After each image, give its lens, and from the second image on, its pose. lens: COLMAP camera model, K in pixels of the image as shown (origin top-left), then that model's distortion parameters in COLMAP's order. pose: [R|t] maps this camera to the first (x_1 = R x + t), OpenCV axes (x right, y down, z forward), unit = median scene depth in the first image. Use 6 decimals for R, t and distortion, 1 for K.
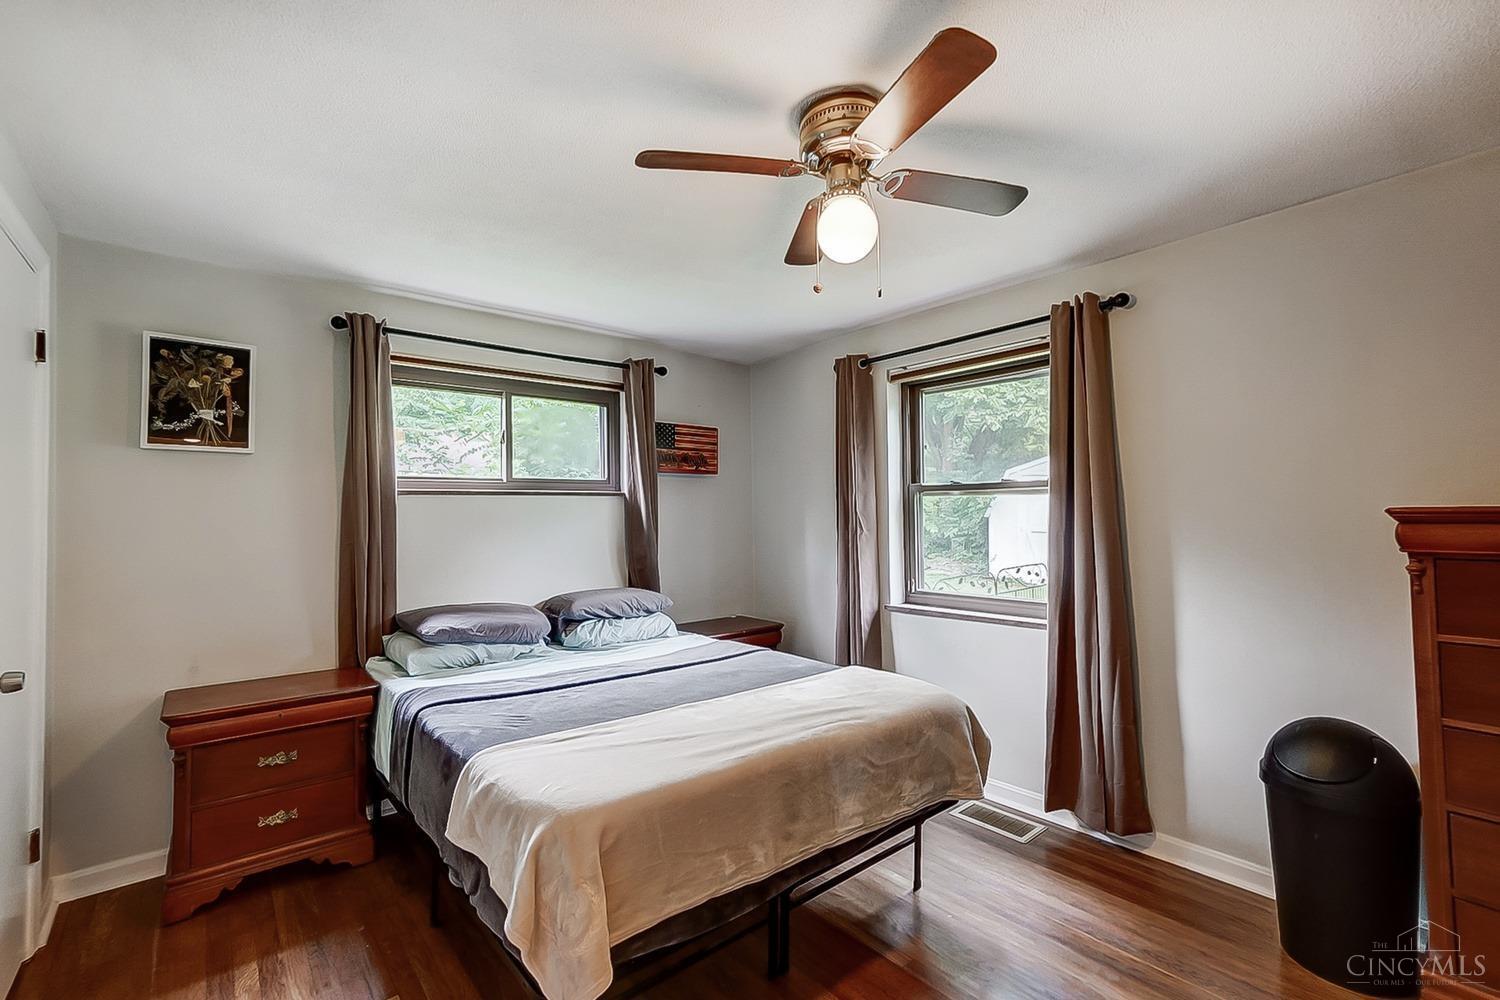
lens RADIAL K [[649.1, 0, 743.5], [0, 649.1, 498.8], [0, 0, 1]] dist [-0.001500, 0.000099]
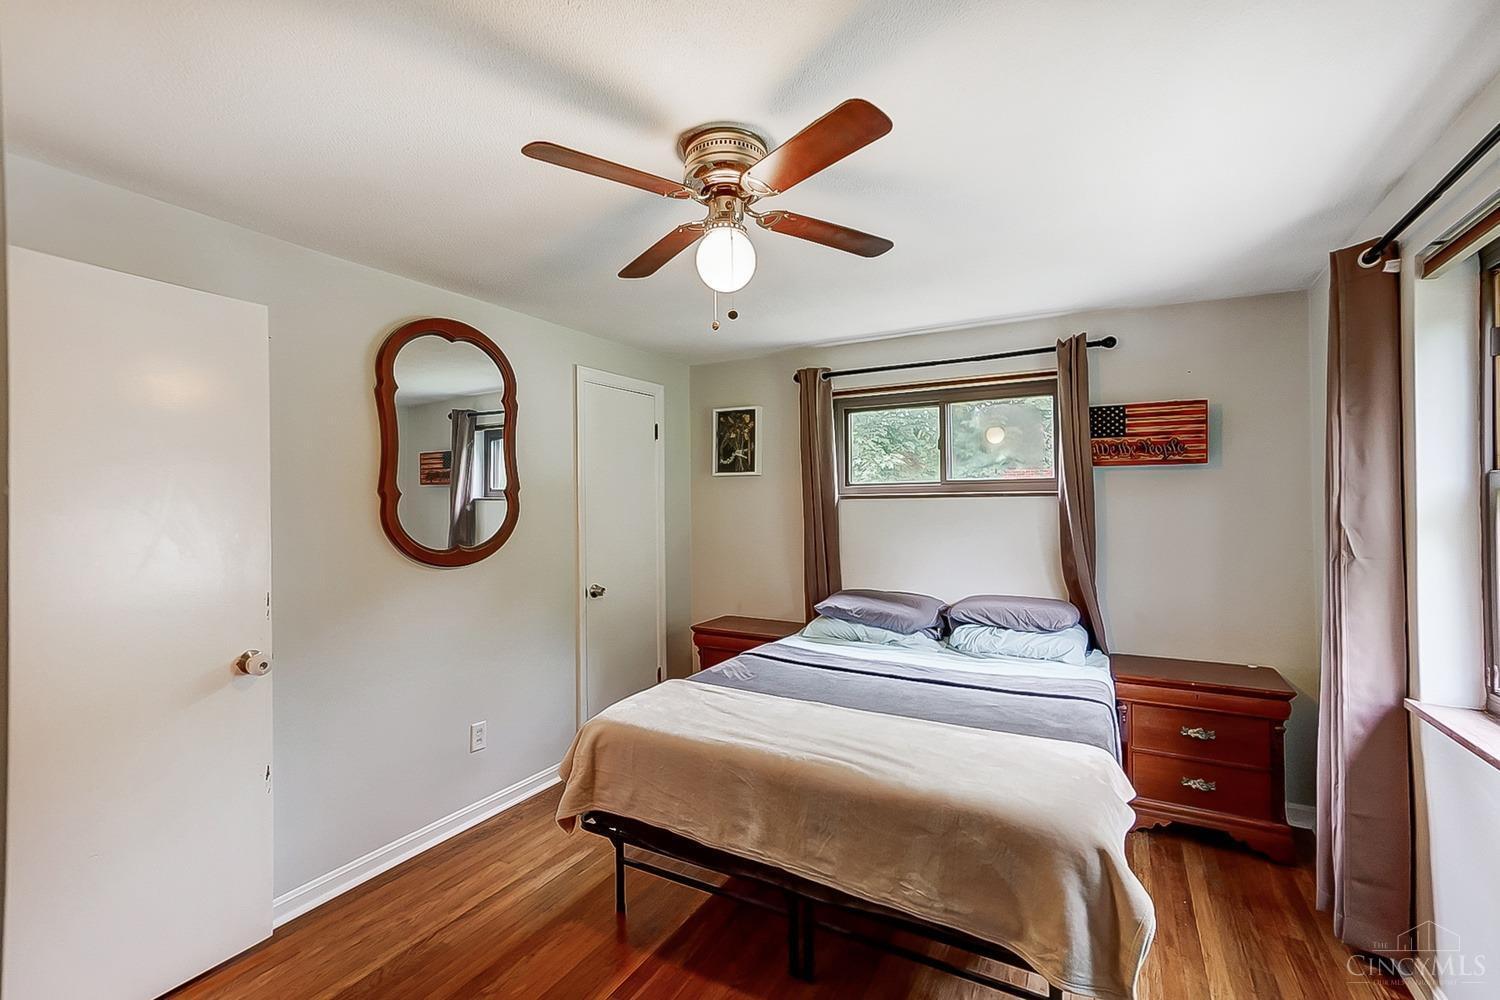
lens RADIAL K [[649.1, 0, 743.5], [0, 649.1, 498.8], [0, 0, 1]] dist [-0.001500, 0.000099]
pose [[0.364595, 0.000217, -0.931166, 0.633365], [0.025372, 0.999626, 0.010168, -0.026632], [0.930820, -0.027333, 0.364453, 0.363370]]
